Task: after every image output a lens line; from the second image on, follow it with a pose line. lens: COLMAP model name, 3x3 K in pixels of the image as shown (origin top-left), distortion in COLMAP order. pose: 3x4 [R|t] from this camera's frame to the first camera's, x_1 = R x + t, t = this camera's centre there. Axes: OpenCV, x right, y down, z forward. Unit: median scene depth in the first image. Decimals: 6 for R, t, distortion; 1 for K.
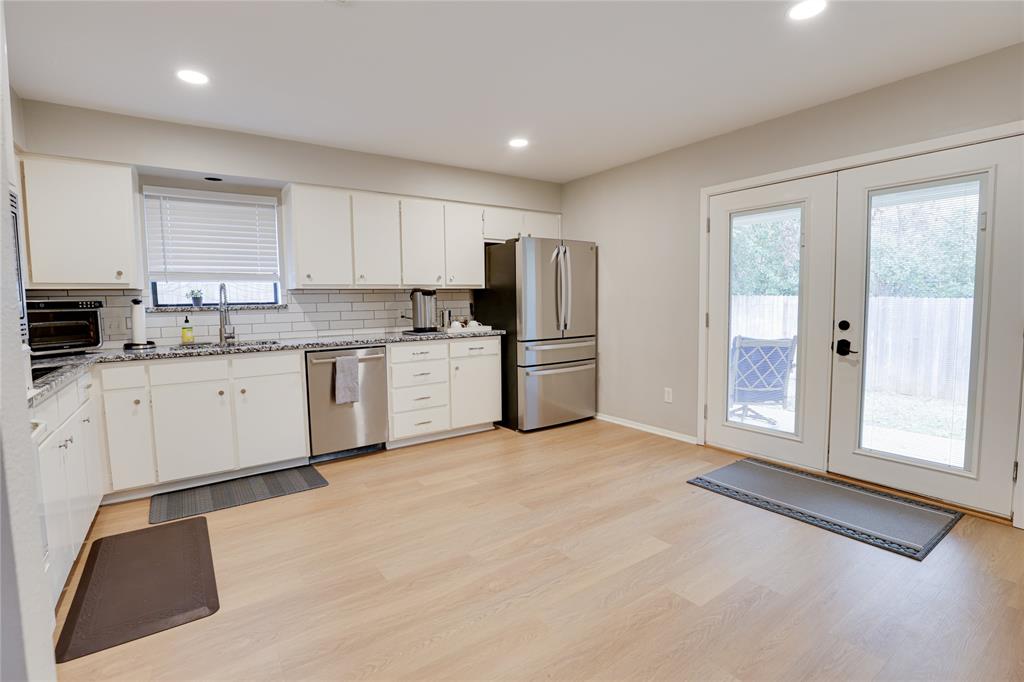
lens RADIAL K [[479.0, 0, 506.4], [0, 479.0, 337.4], [0, 0, 1]] dist [-0.027414, 0.001328]
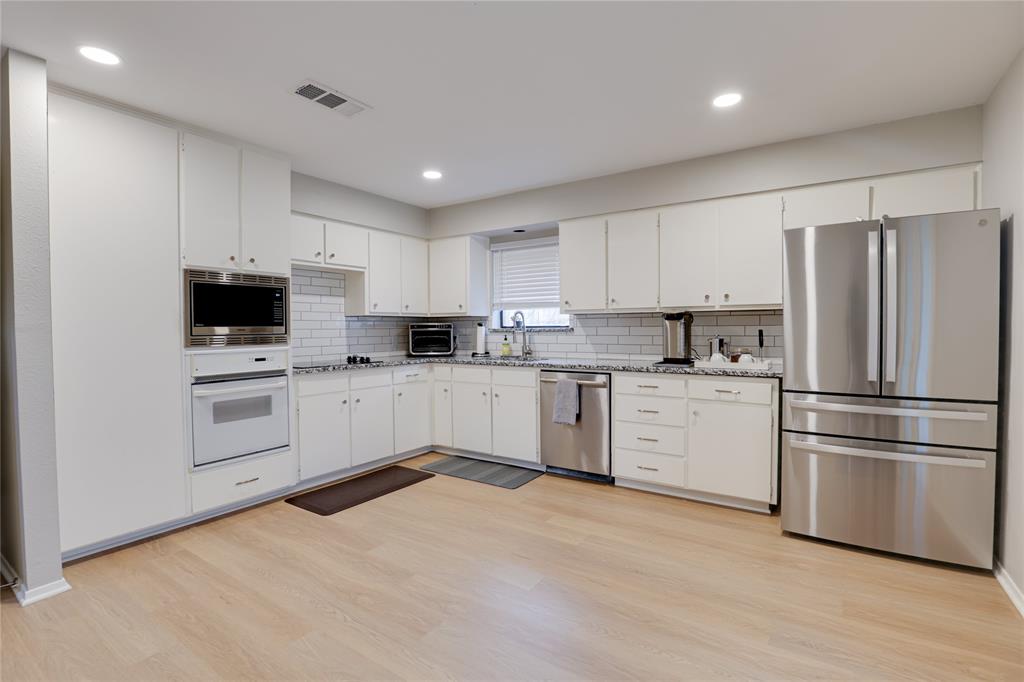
lens RADIAL K [[479.0, 0, 506.3], [0, 479.0, 339.8], [0, 0, 1]] dist [-0.027414, 0.001328]
pose [[0.353639, 0.039069, -0.934566, 0.570325], [-0.071348, 0.997343, 0.014695, -0.049604], [0.932657, 0.061483, 0.355487, 0.483428]]
